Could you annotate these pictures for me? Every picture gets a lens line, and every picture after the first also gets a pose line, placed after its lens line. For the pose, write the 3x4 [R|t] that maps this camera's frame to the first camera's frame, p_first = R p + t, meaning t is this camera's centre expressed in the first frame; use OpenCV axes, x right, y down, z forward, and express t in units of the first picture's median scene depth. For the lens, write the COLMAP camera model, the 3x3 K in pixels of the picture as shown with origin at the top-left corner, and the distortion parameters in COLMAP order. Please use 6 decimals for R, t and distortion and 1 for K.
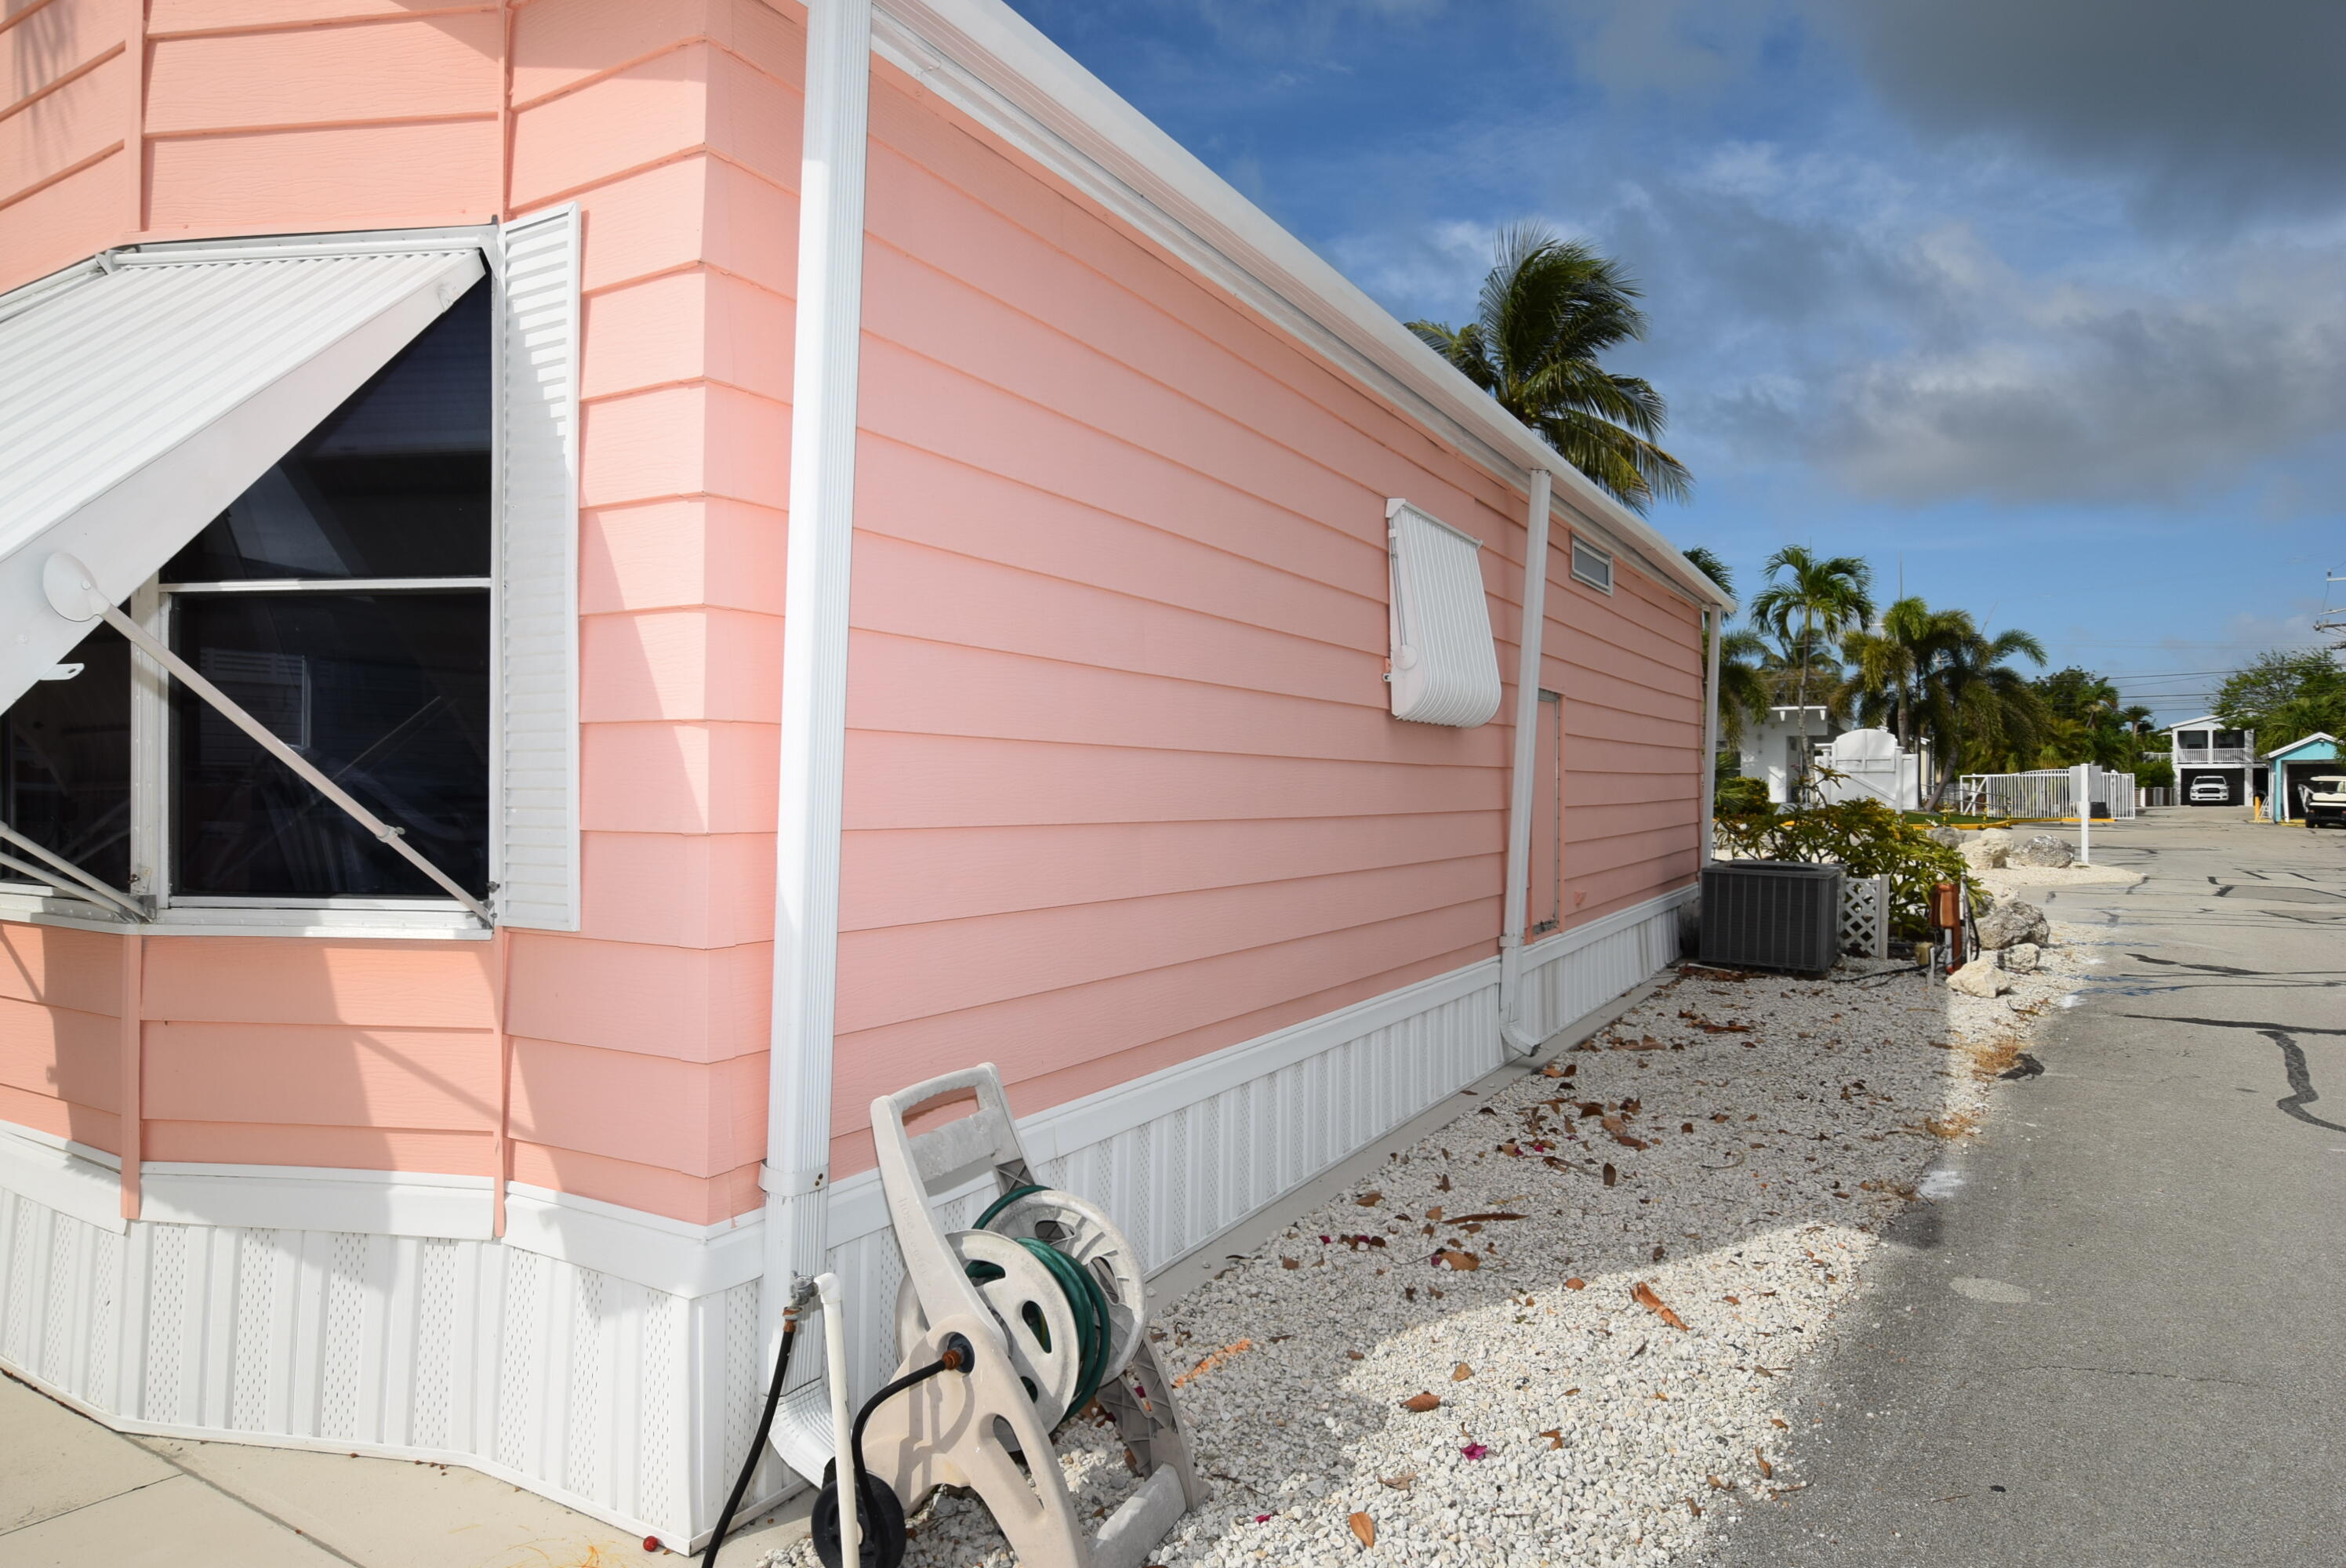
lens RADIAL K [[1359.1, 0, 1190.1], [0, 1359.1, 788.6], [0, 0, 1]] dist [0.002722, -0.006981]
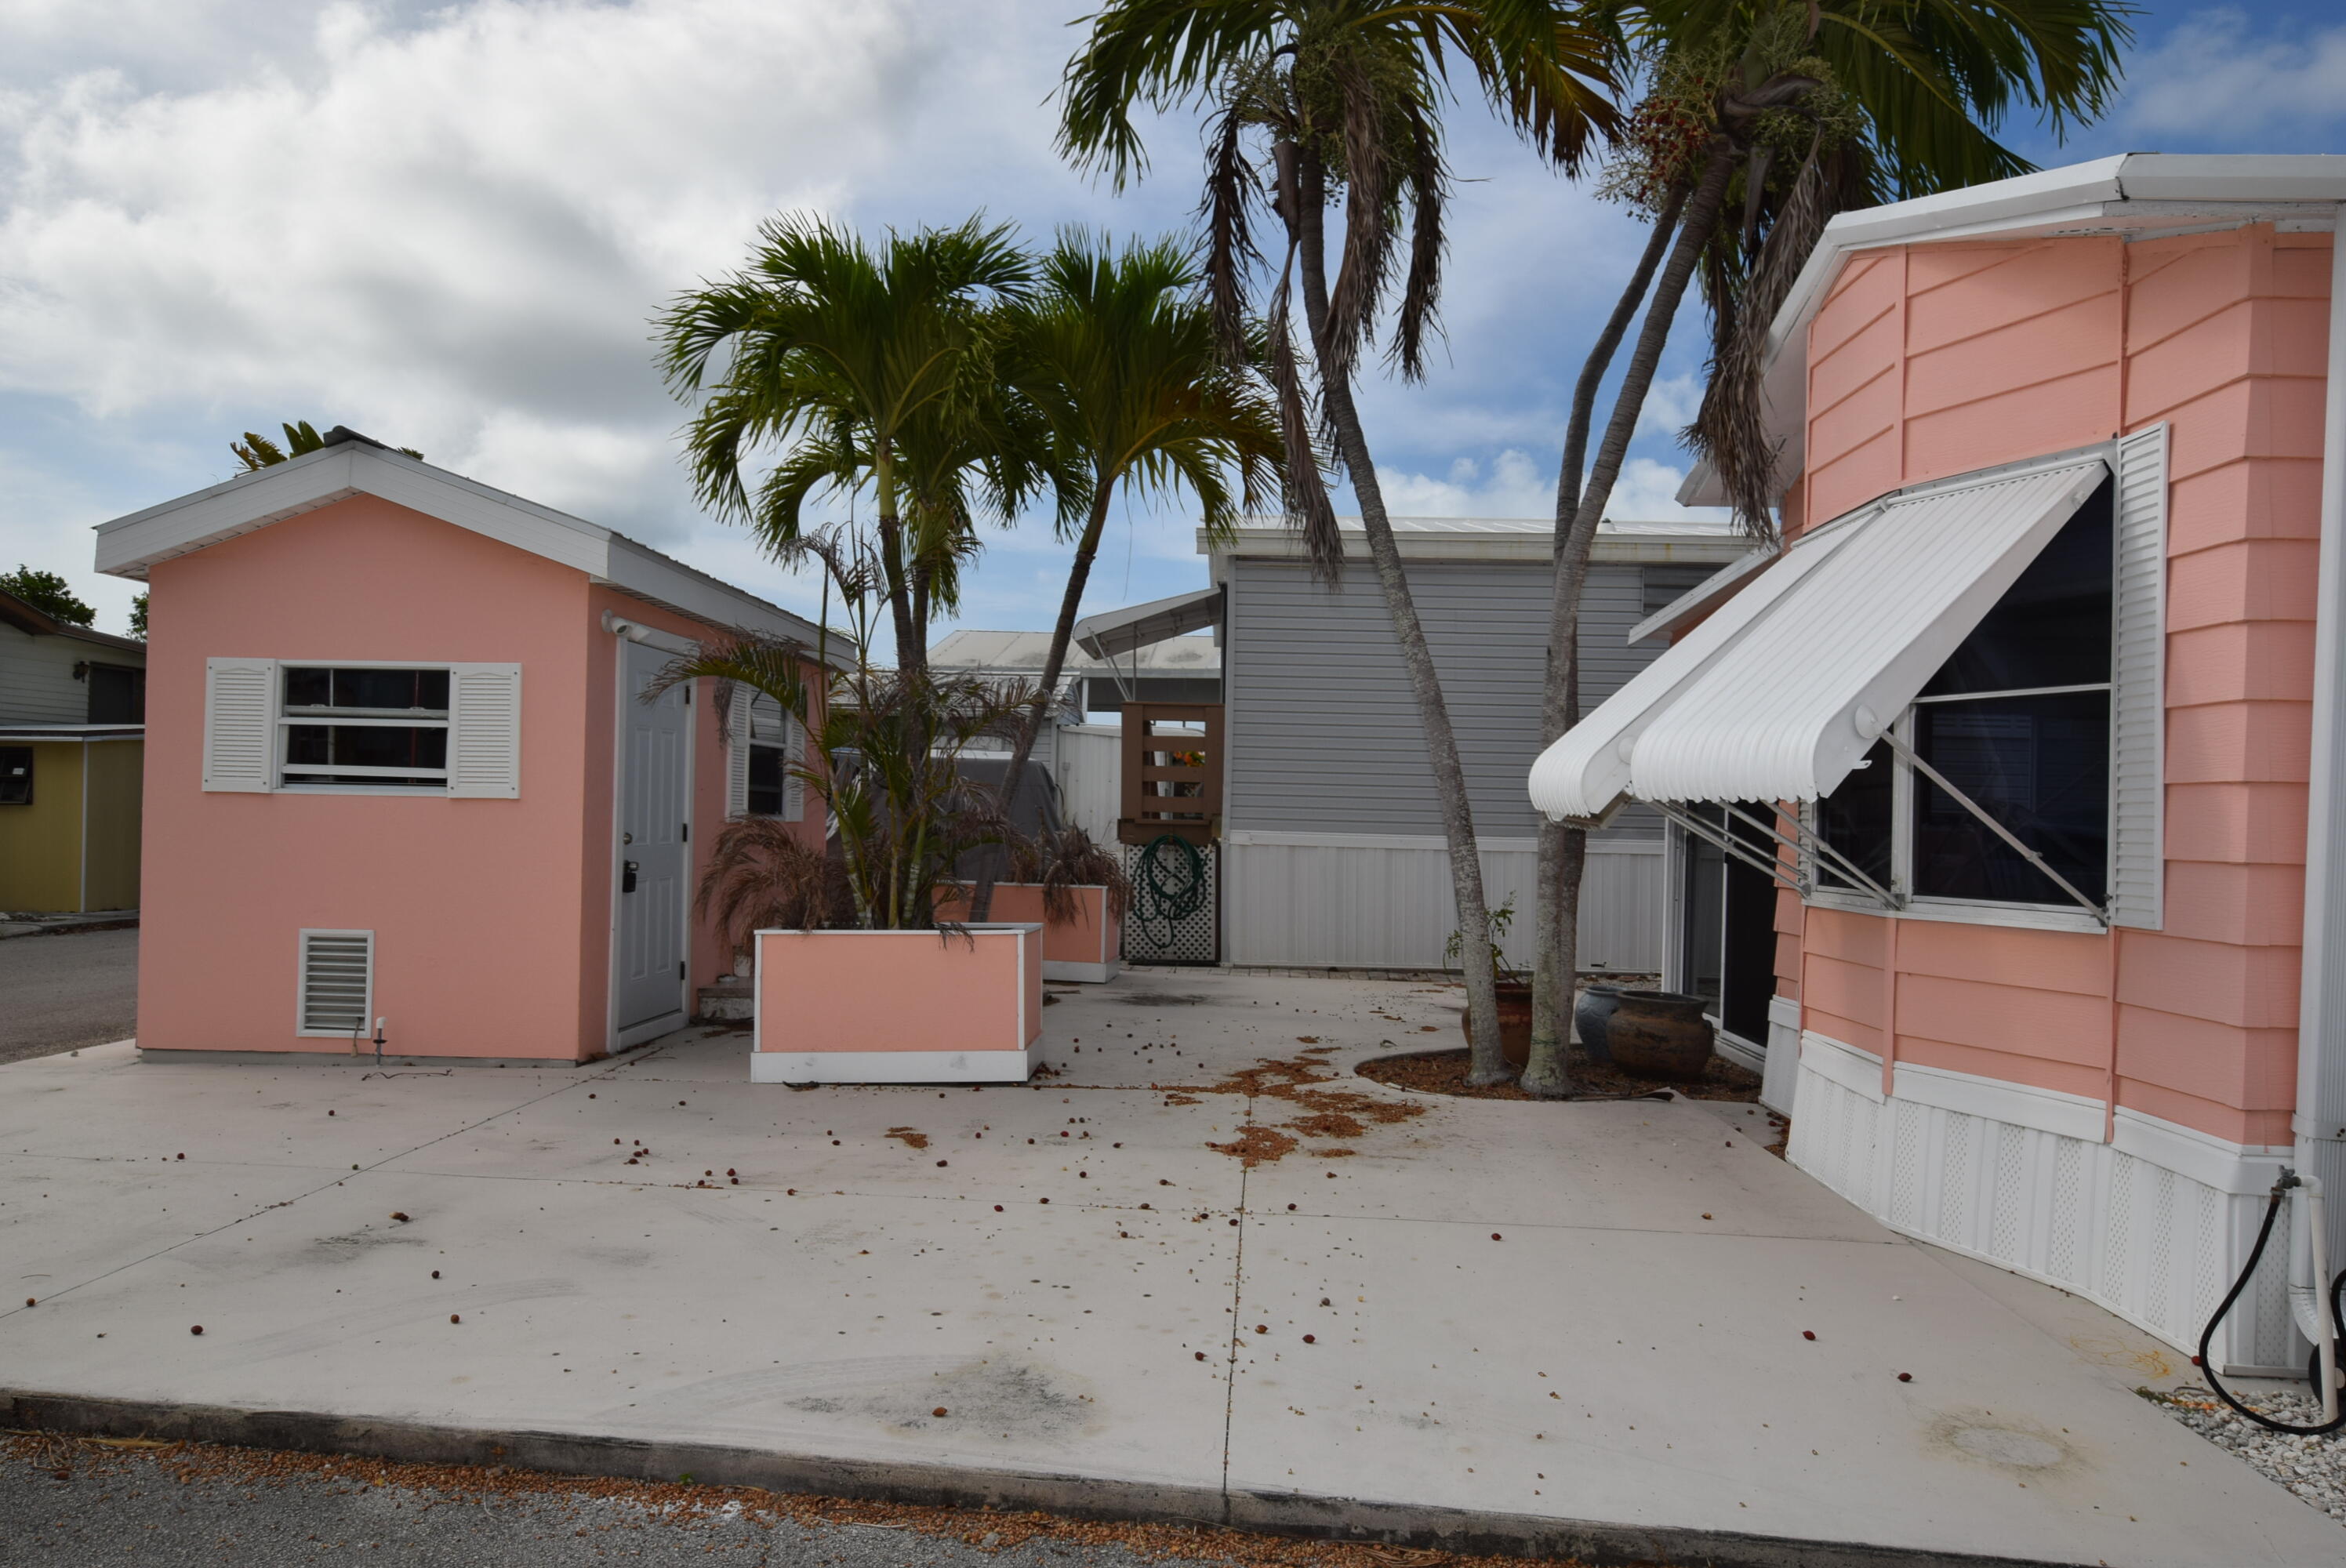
lens RADIAL K [[1655.3, 0, 1174.4], [0, 1655.3, 798.7], [0, 0, 1]] dist [0.001071, -0.006646]
pose [[0.477543, -0.004342, -0.878598, 0.563316], [-0.021544, 0.999629, -0.016650, 0.017746], [0.878344, 0.026879, 0.477272, -0.717390]]
